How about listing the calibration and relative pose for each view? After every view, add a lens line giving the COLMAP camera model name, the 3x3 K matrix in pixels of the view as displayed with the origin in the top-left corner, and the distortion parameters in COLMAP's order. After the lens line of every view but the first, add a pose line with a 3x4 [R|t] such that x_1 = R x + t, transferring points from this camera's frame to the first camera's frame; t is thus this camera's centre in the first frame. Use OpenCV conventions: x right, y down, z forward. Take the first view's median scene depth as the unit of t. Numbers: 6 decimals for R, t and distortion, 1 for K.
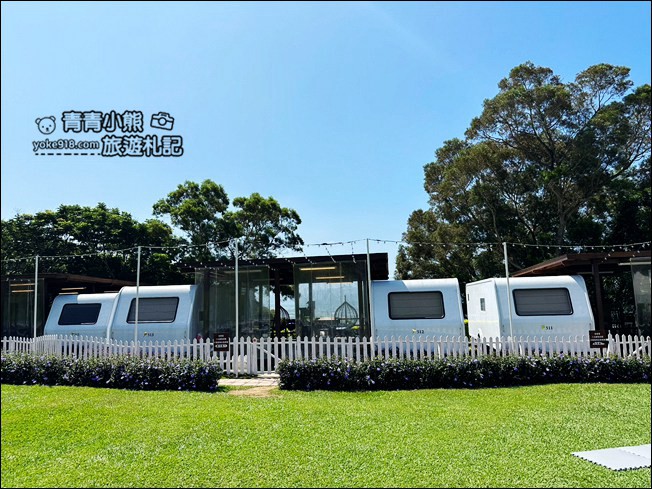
lens RADIAL K [[546.5, 0, 326.0], [0, 546.5, 244.5], [0, 0, 1]] dist [-0.000615, -0.001148]
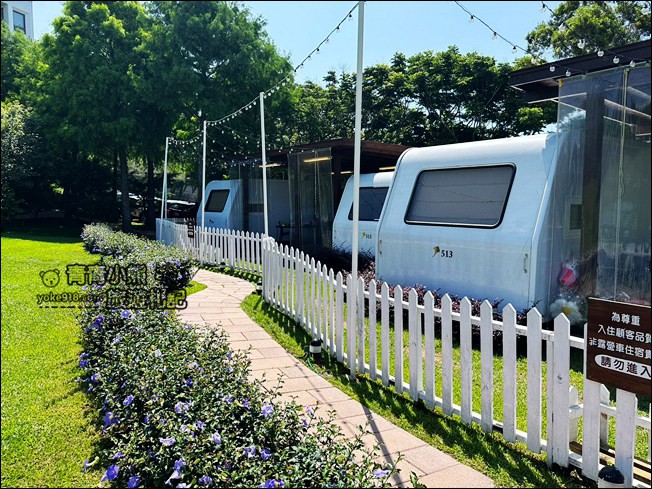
lens RADIAL K [[546.5, 0, 326.0], [0, 546.5, 244.5], [0, 0, 1]] dist [-0.000615, -0.001148]
pose [[0.754909, 0.072956, -0.651759, -0.071800], [0.051057, 0.984240, 0.169310, 0.049637], [0.653839, -0.161090, 0.739286, 0.384340]]
